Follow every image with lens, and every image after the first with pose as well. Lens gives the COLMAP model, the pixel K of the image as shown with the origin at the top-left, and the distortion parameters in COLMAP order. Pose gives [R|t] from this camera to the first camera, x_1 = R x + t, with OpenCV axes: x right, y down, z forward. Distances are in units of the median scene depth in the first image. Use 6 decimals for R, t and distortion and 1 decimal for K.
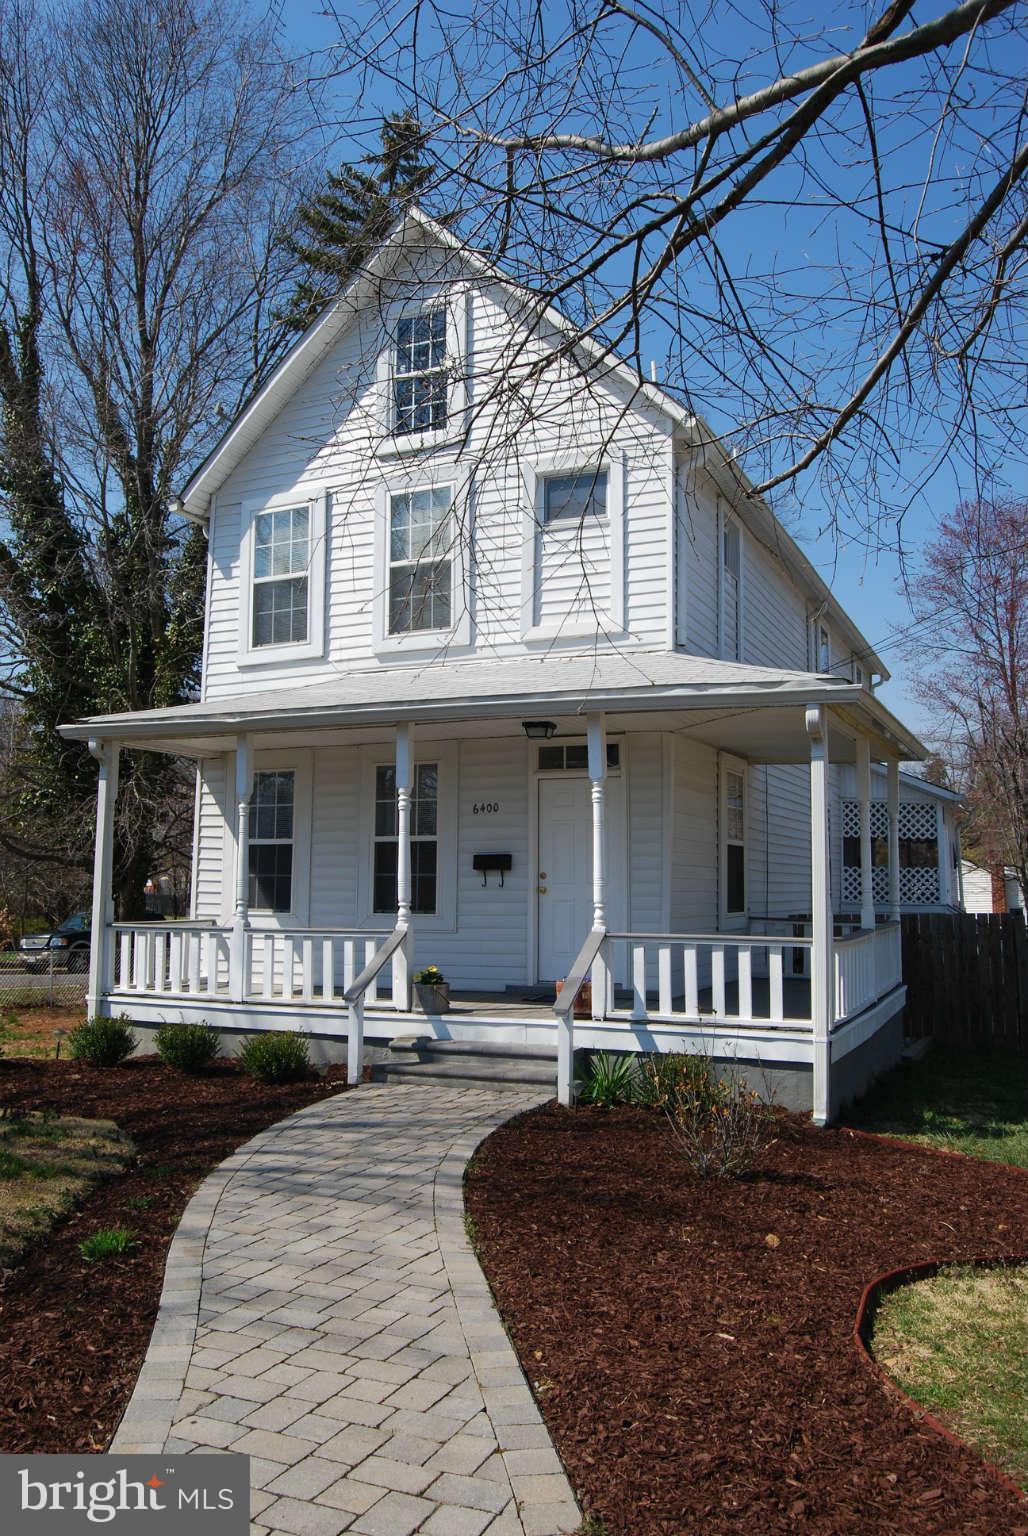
lens RADIAL K [[1202.3, 0, 510.9], [0, 1202.3, 762.4], [0, 0, 1]] dist [-0.086571, 0.011096]
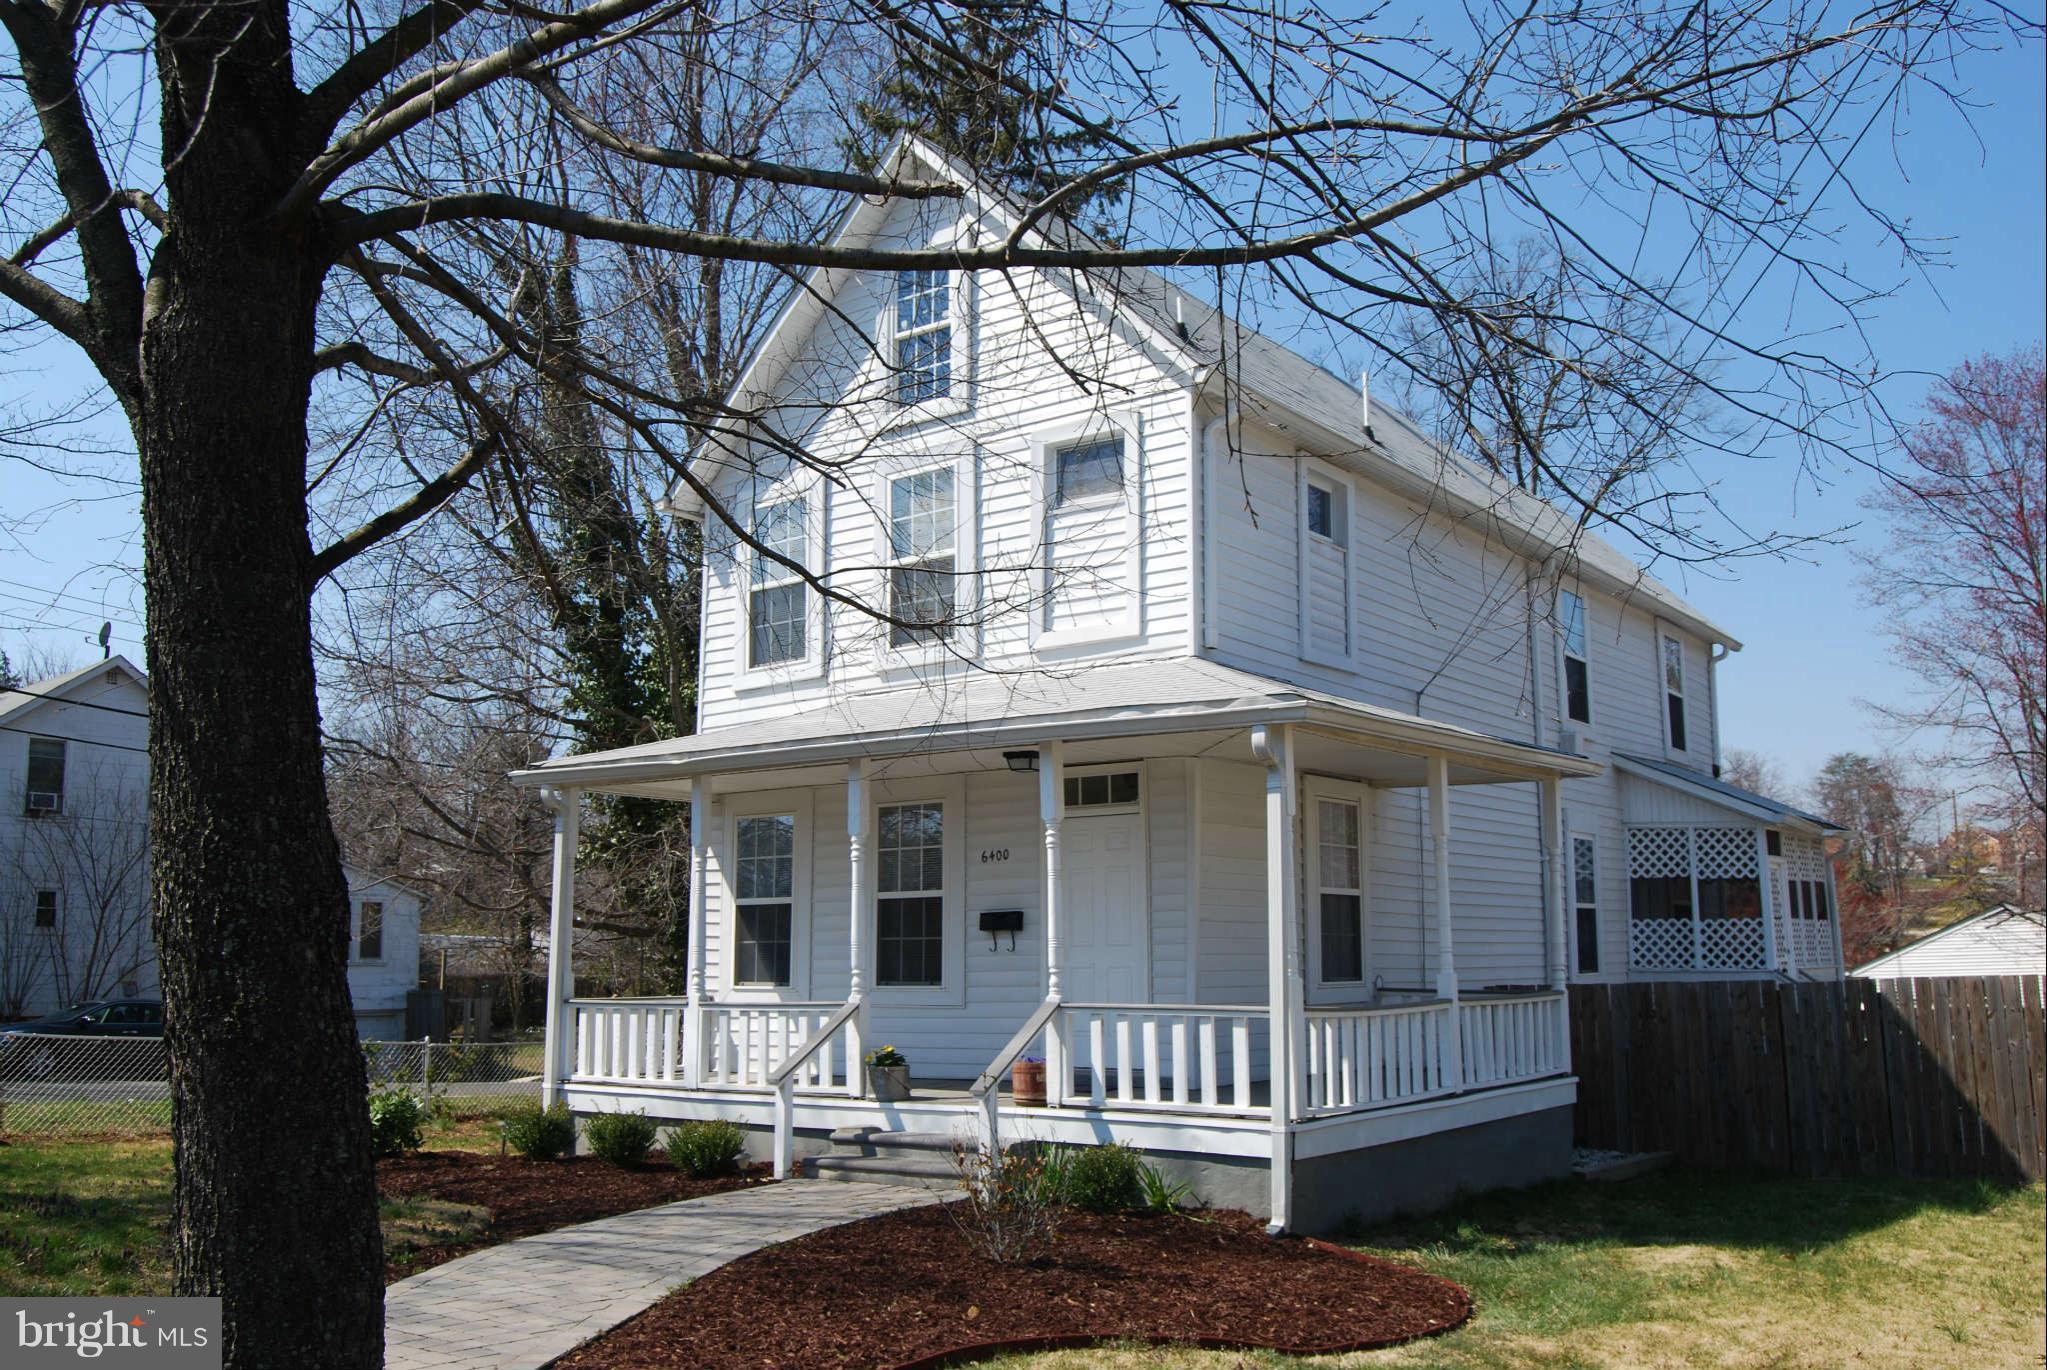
lens RADIAL K [[1763.0, 0, 1041.2], [0, 1763.0, 679.6], [0, 0, 1]] dist [-0.074043, 0.005317]
pose [[0.977155, -0.044428, -0.207830, 0.274475], [0.032707, 0.997692, -0.059502, -0.009541], [0.209994, 0.051345, 0.976353, -0.181591]]
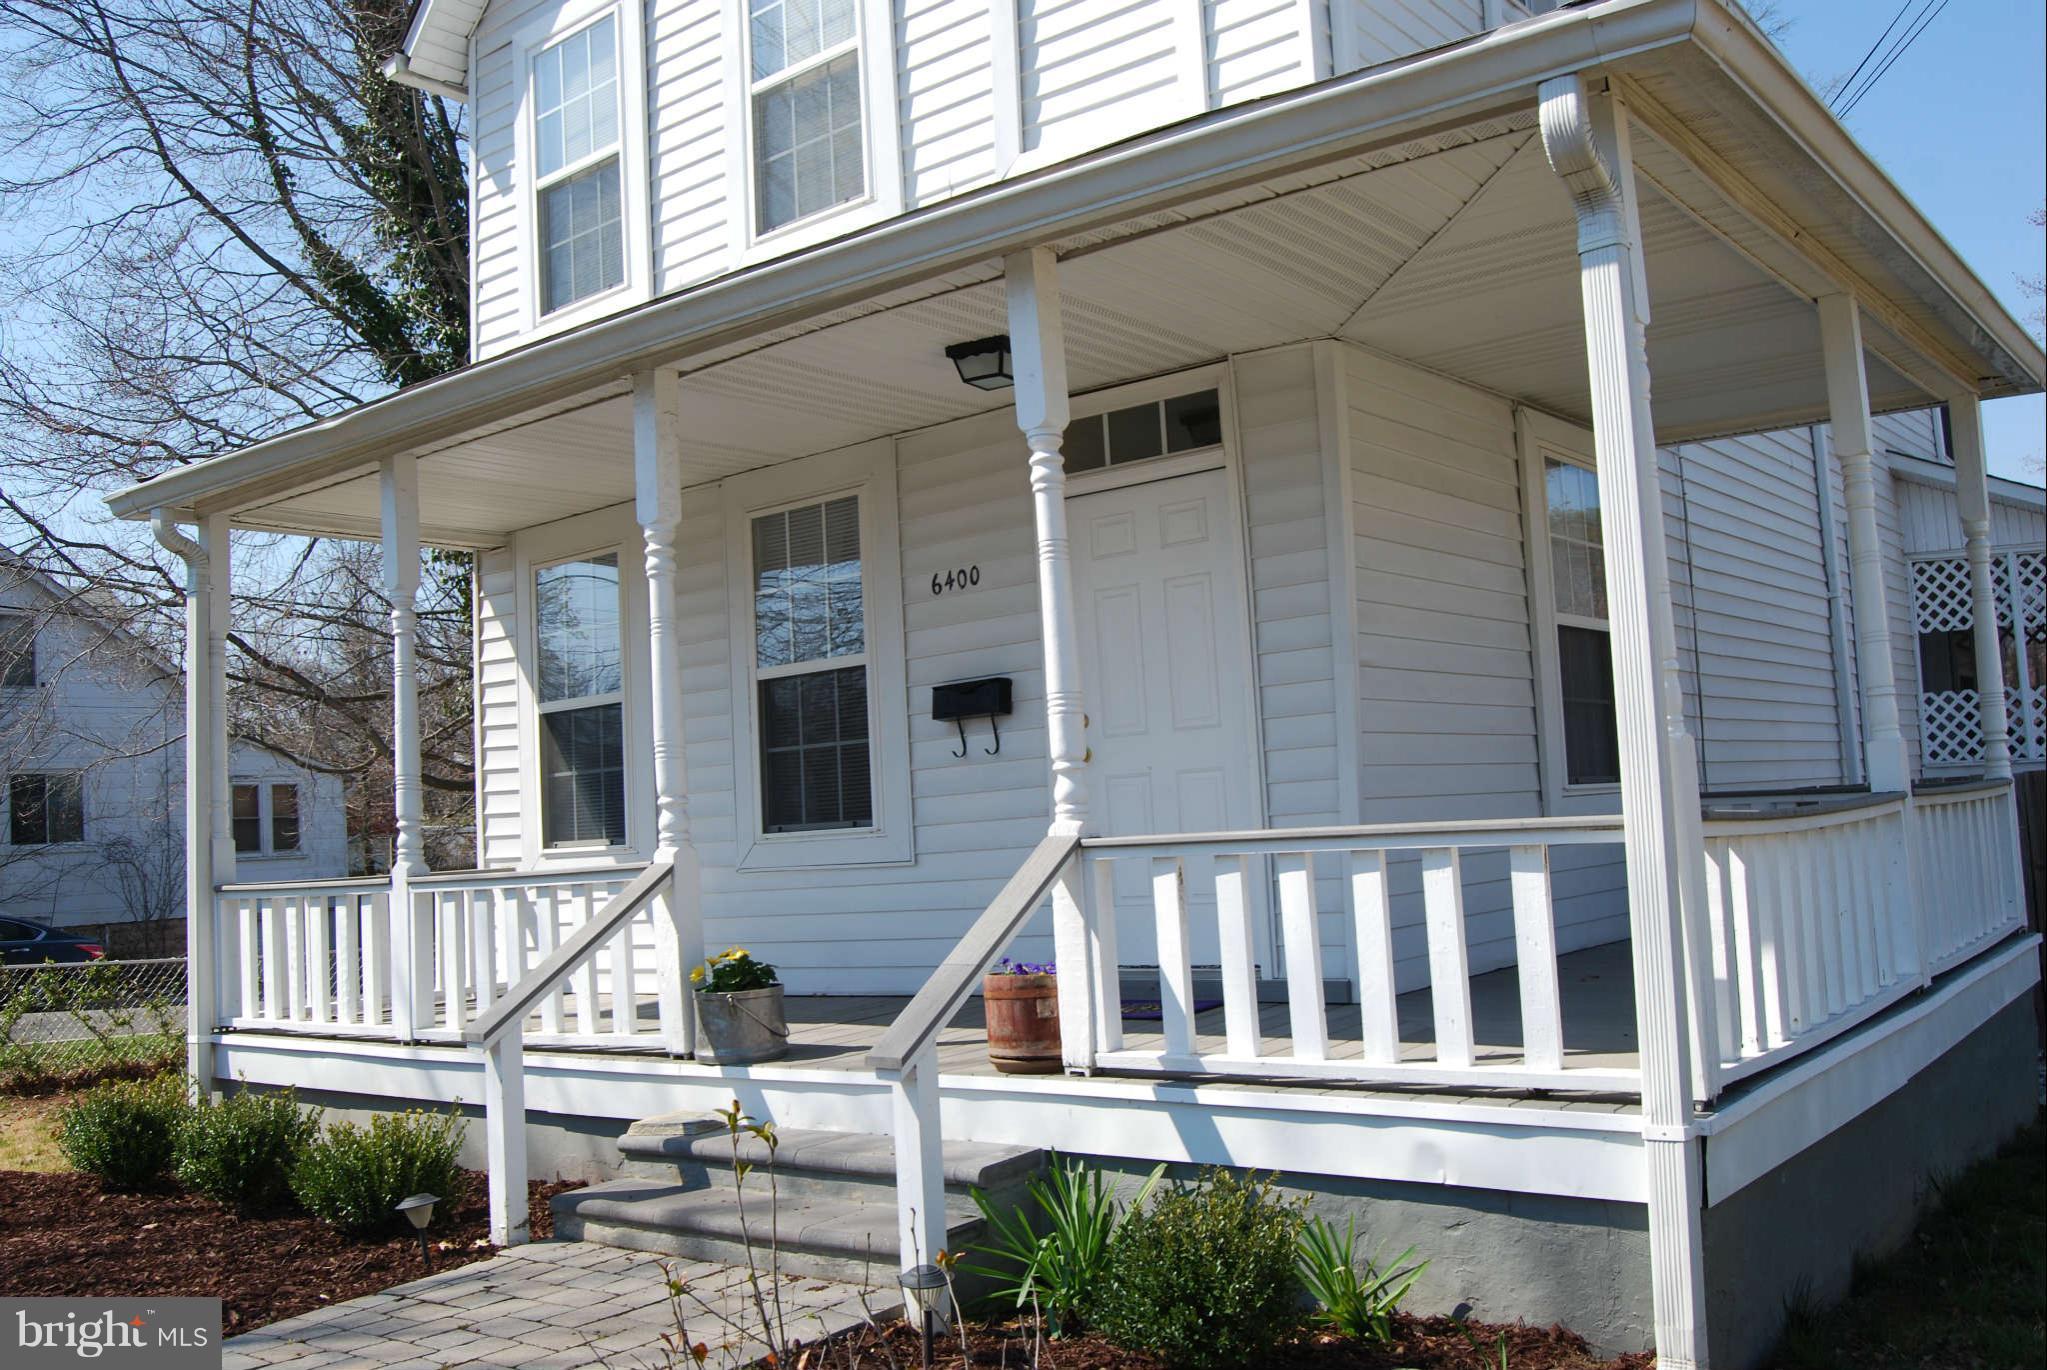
lens RADIAL K [[1763.0, 0, 1041.2], [0, 1763.0, 679.6], [0, 0, 1]] dist [-0.074043, 0.005317]
pose [[0.969185, -0.079946, -0.232999, 0.162552], [0.085832, 0.996193, 0.015219, 0.069542], [0.230896, -0.034749, 0.972358, 0.390157]]
